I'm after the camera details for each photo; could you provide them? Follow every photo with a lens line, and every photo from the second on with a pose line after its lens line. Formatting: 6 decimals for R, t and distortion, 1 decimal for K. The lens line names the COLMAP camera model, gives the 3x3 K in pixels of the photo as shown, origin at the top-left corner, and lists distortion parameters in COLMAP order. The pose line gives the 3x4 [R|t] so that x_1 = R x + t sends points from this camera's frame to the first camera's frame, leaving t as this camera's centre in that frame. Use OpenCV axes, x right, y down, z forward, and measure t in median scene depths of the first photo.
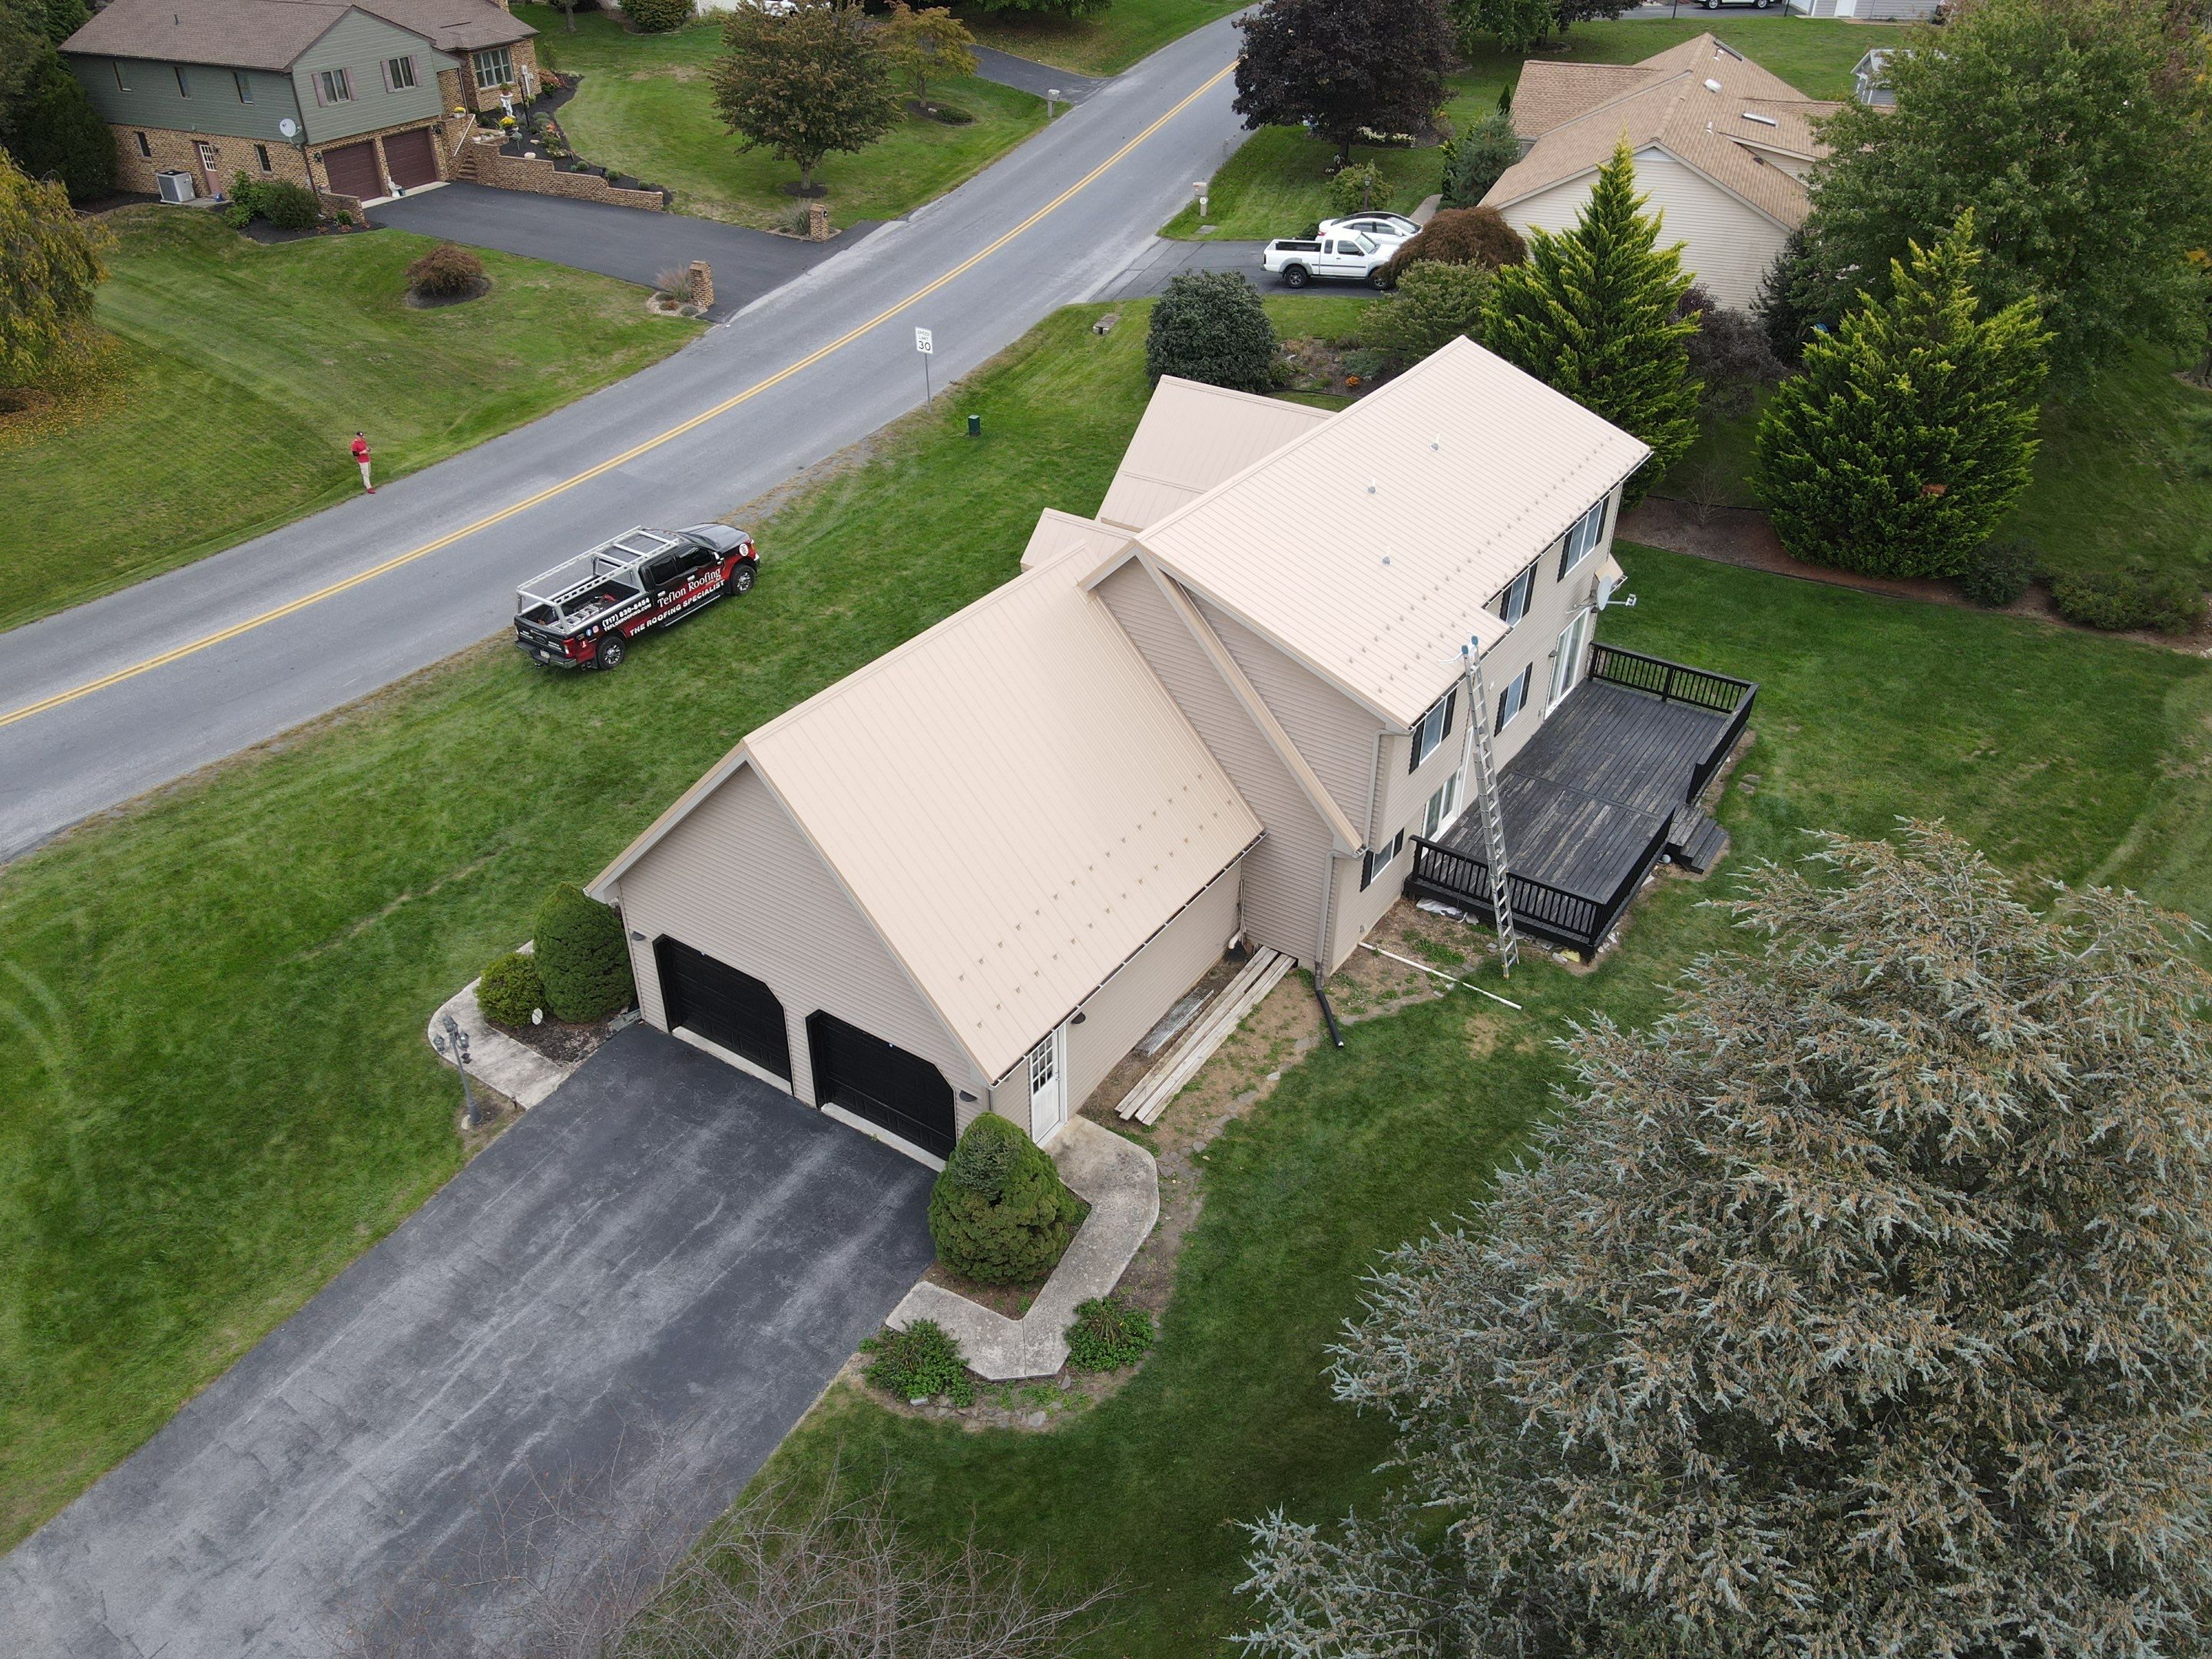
lens RADIAL K [[1621.0, 0, 1097.1], [0, 1621.0, 831.5], [0, 0, 1]] dist [-0.003707, 0.037002]
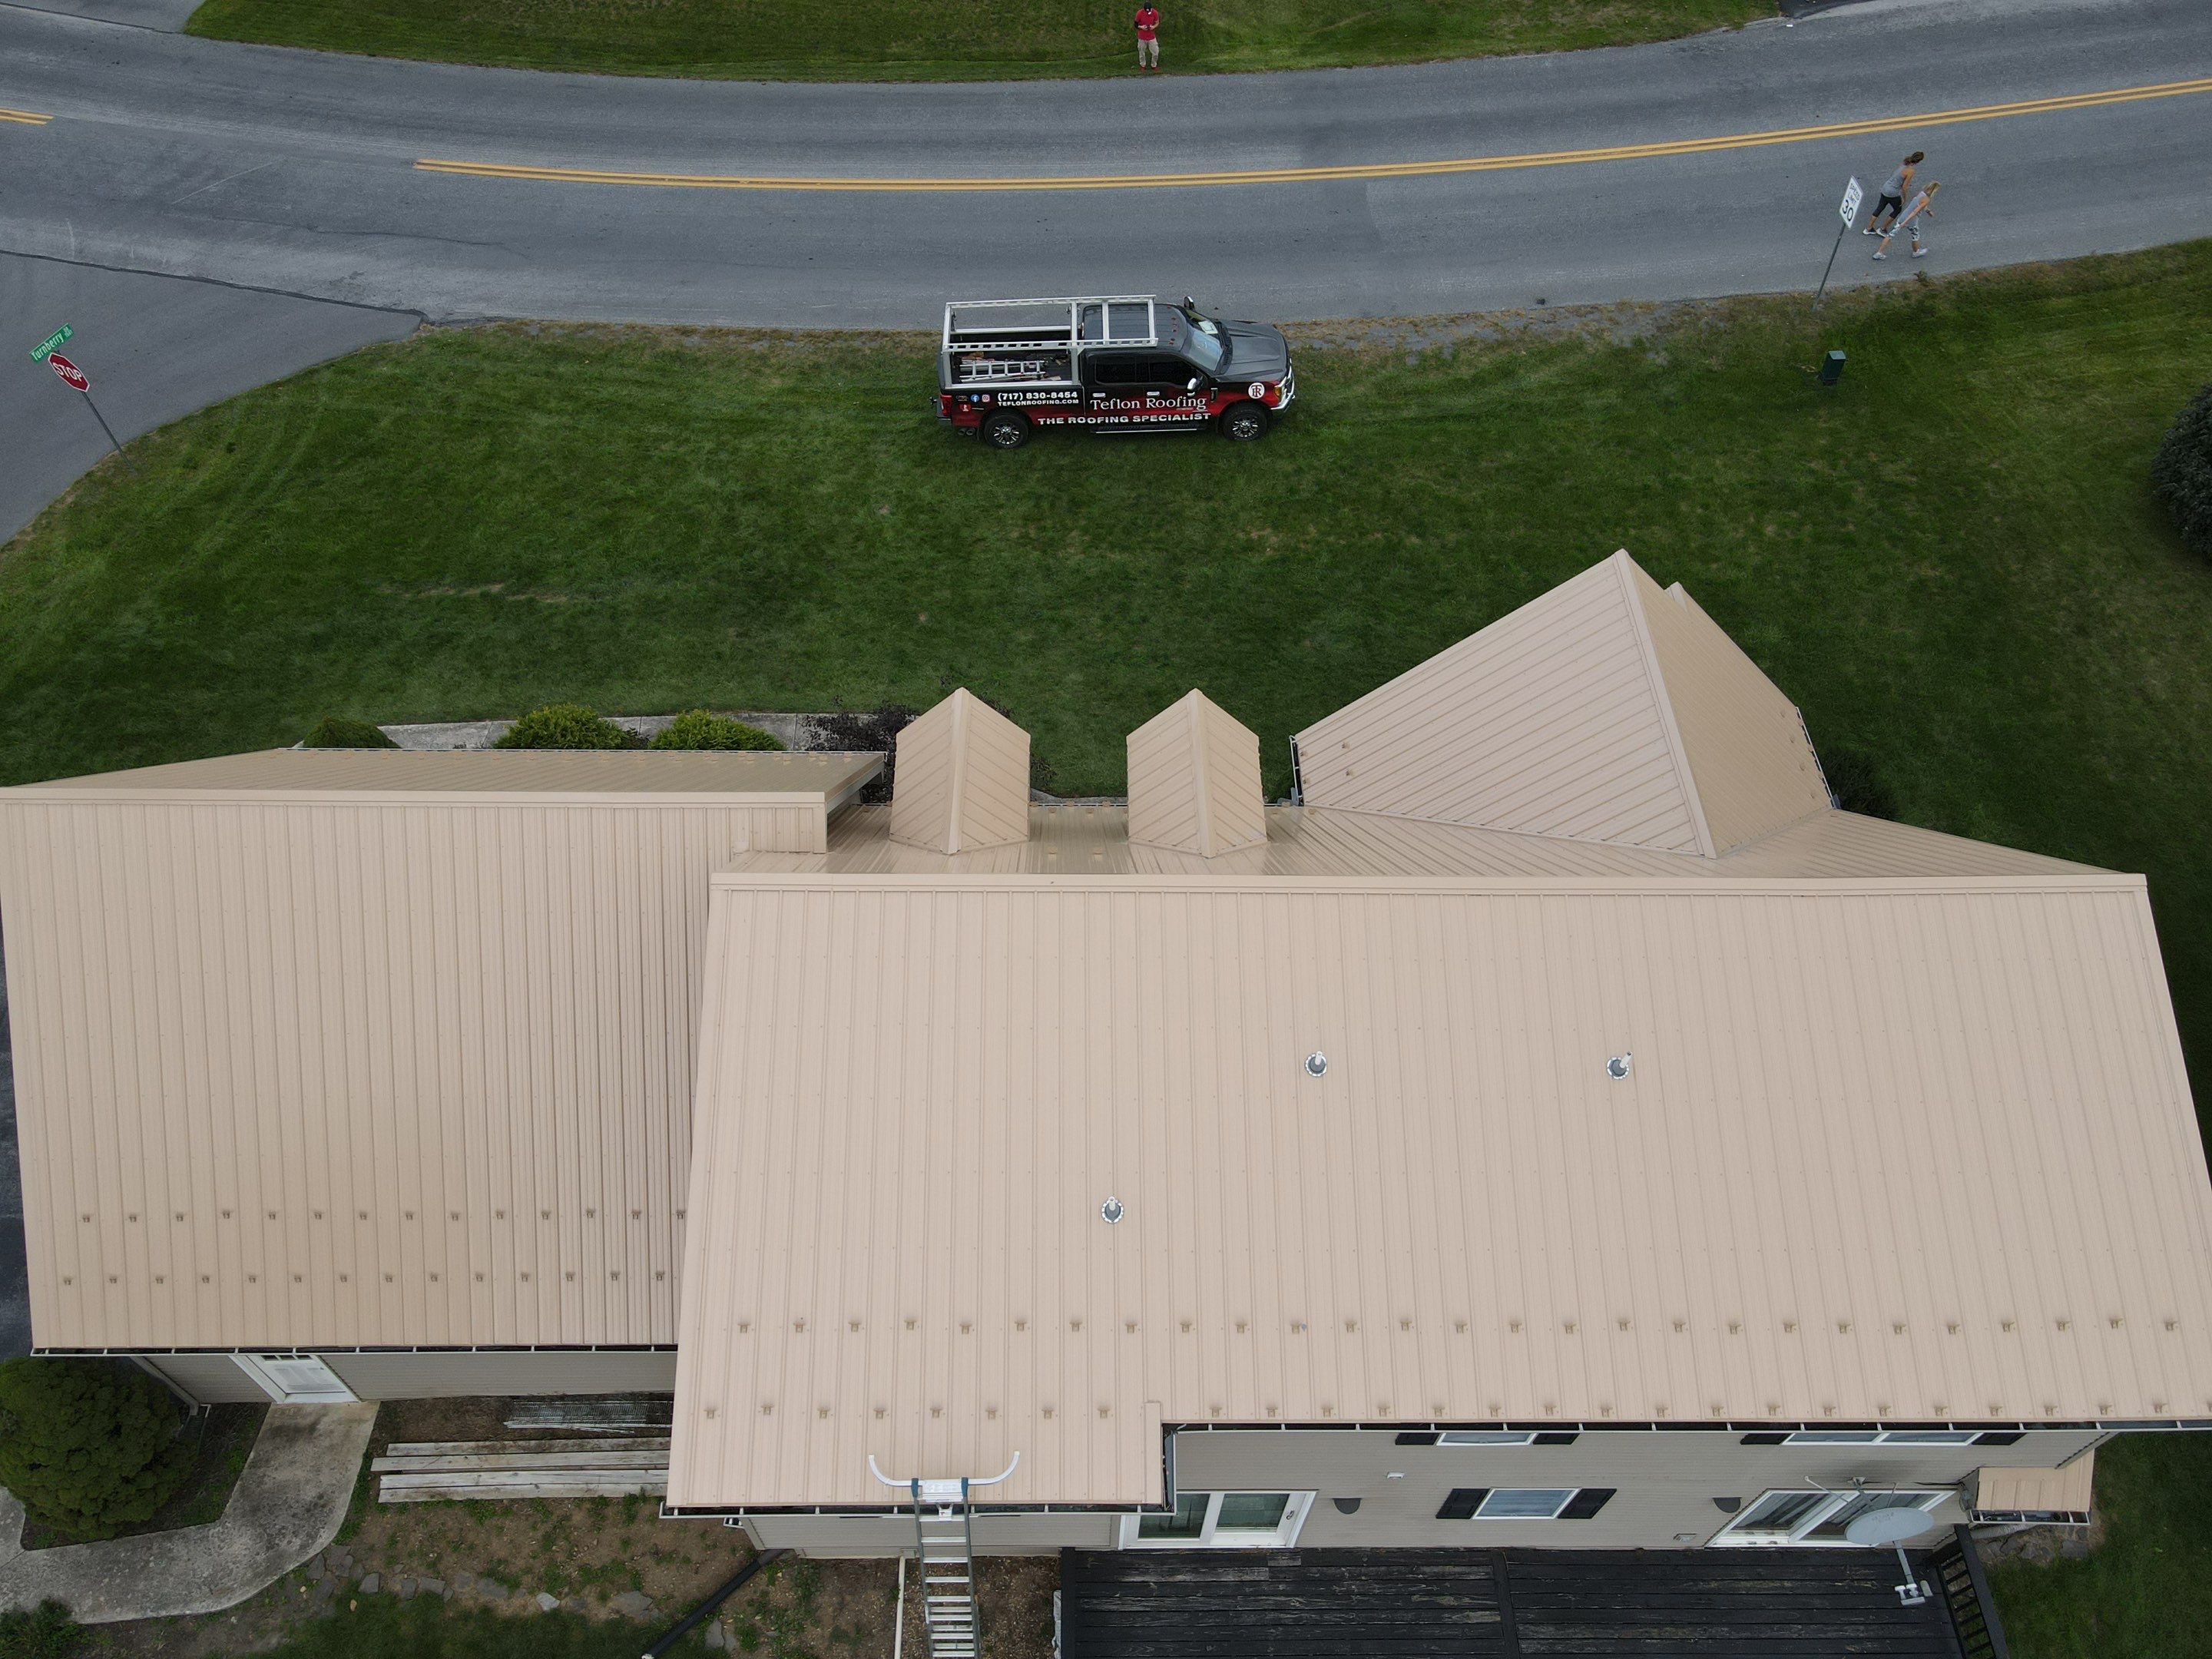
lens RADIAL K [[1614.0, 0, 1099.2], [0, 1614.0, 833.5], [0, 0, 1]] dist [0.021531, -0.002794]
pose [[0.567014, 0.651459, -0.504080, 0.243415], [-0.468618, 0.758403, 0.453014, -0.330539], [0.677416, -0.020645, 0.735310, 0.435667]]
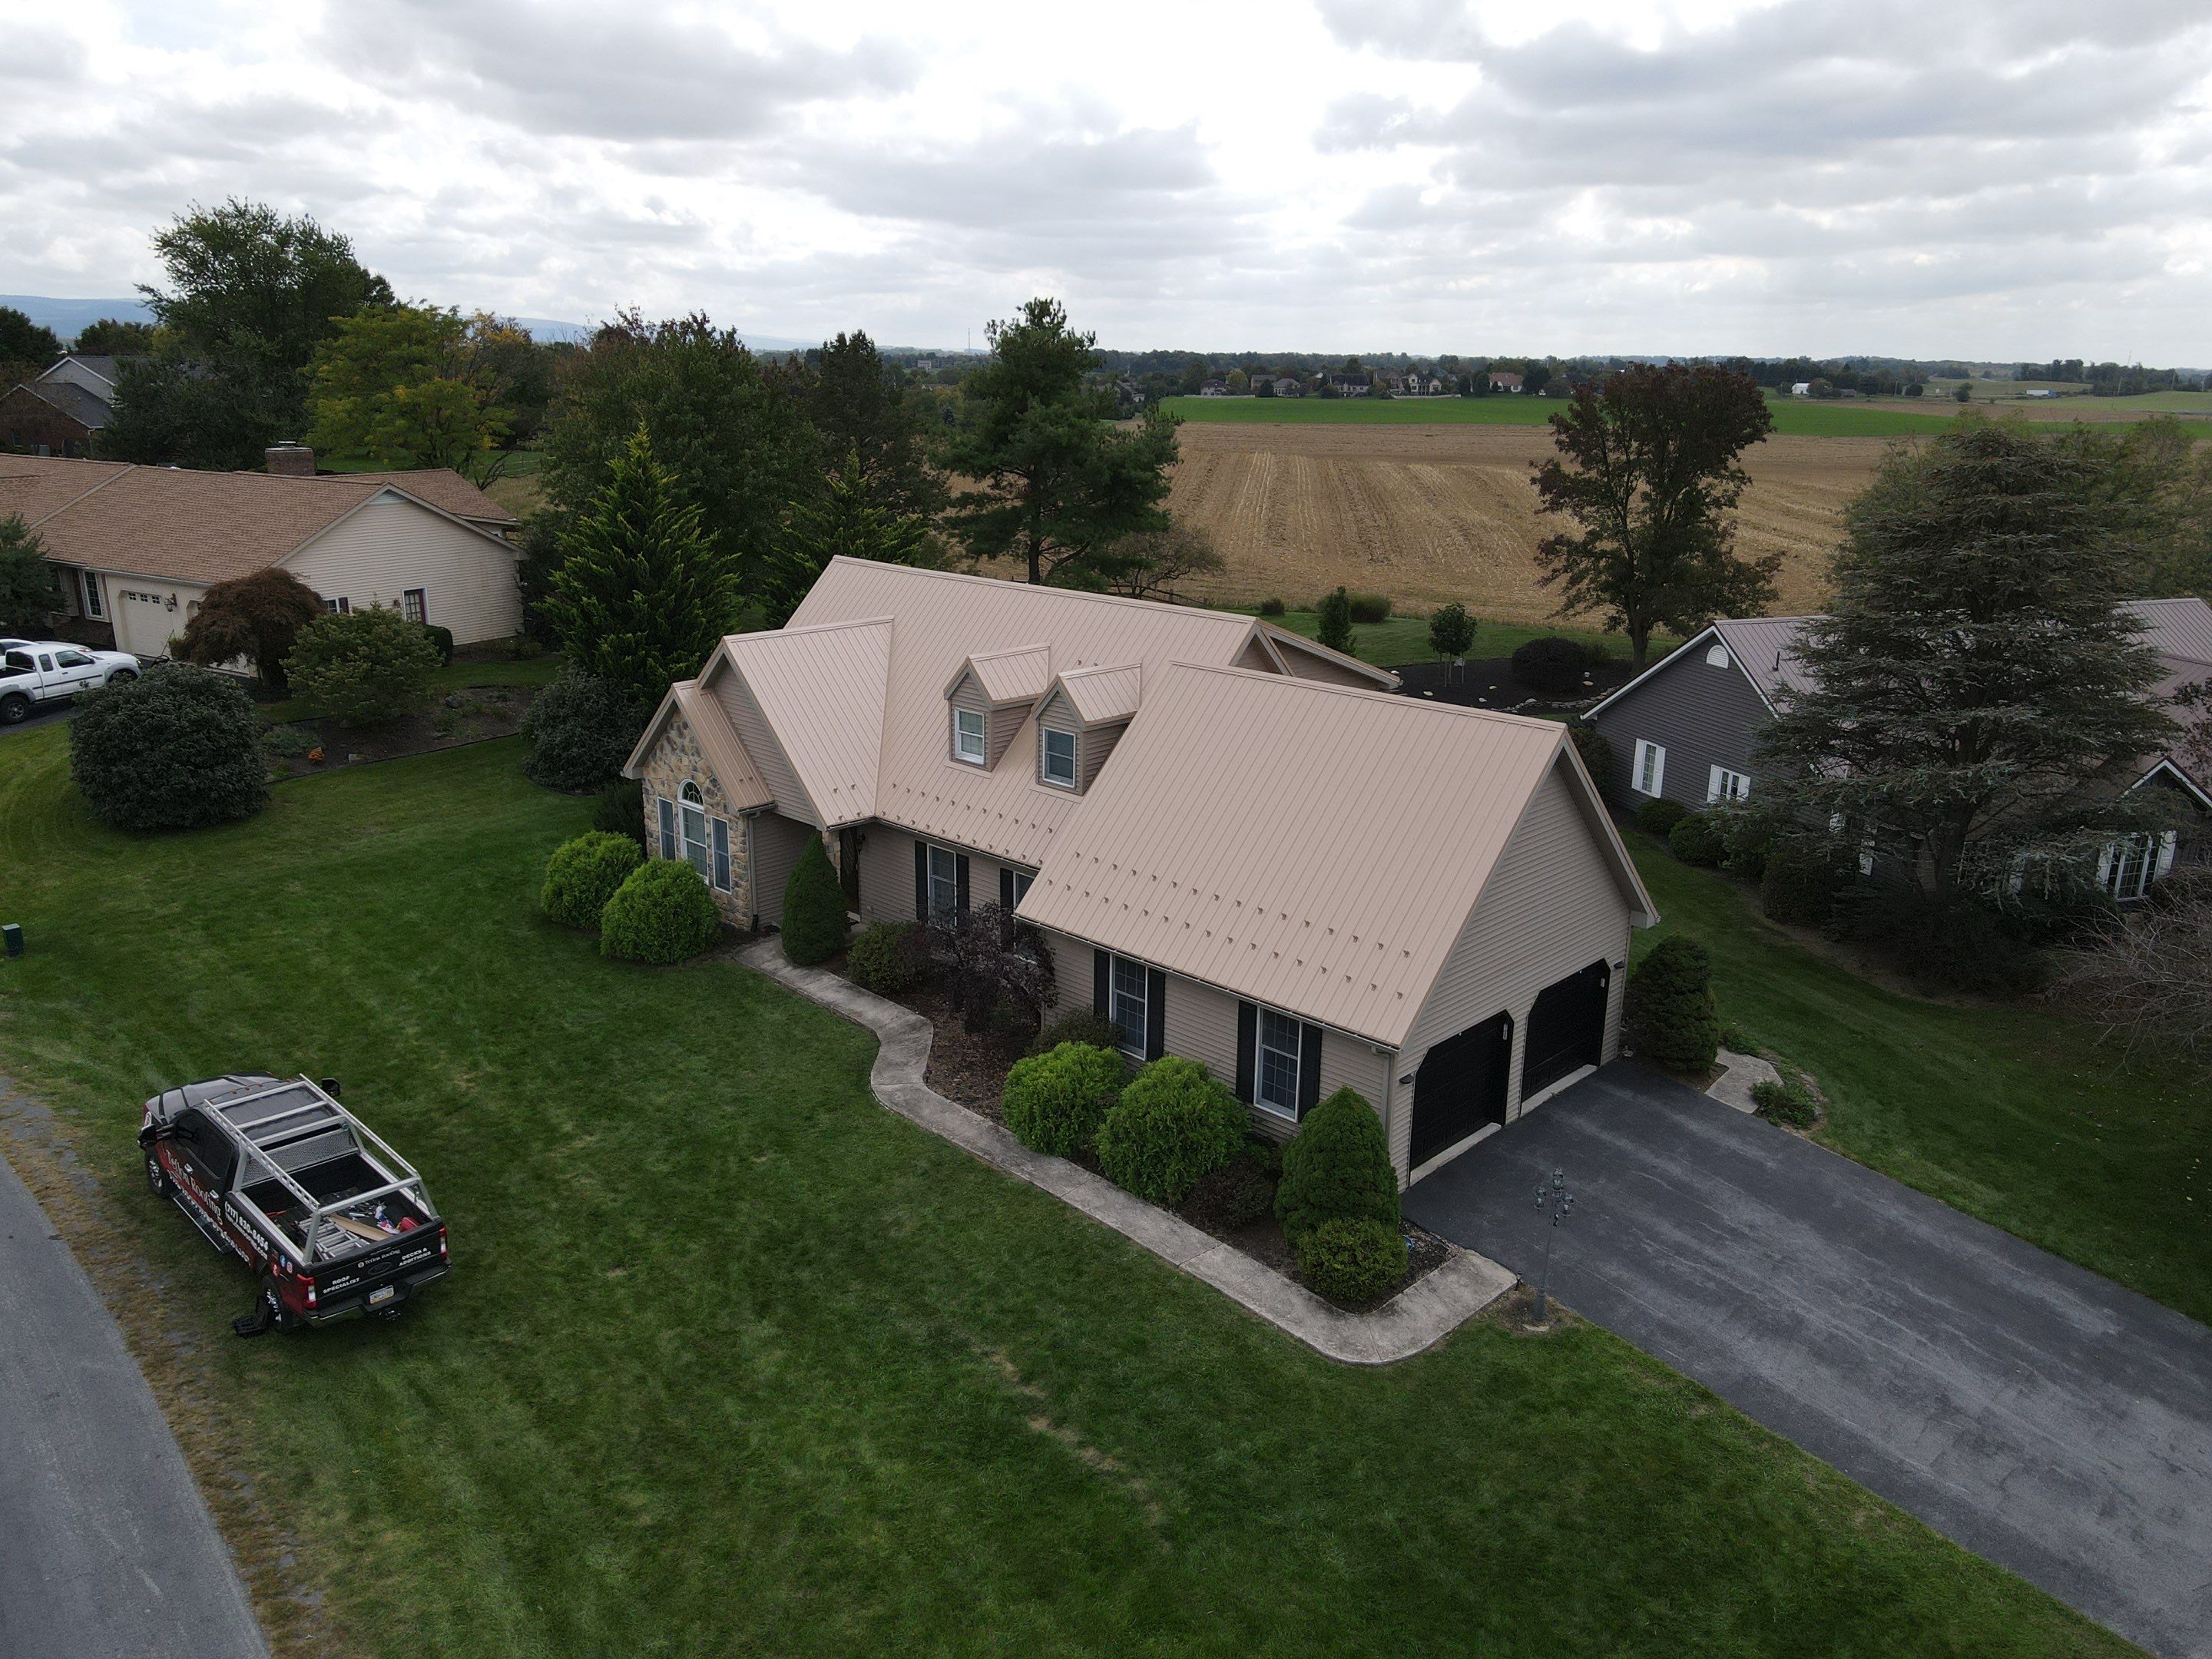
lens RADIAL K [[1619.8, 0, 1098.3], [0, 1619.8, 826.7], [0, 0, 1]] dist [0.012429, 0.004913]
pose [[0.177598, -0.276849, 0.944359, -0.755015], [0.535016, 0.832572, 0.143461, -0.185585], [-0.825964, 0.479769, 0.295982, 0.527476]]
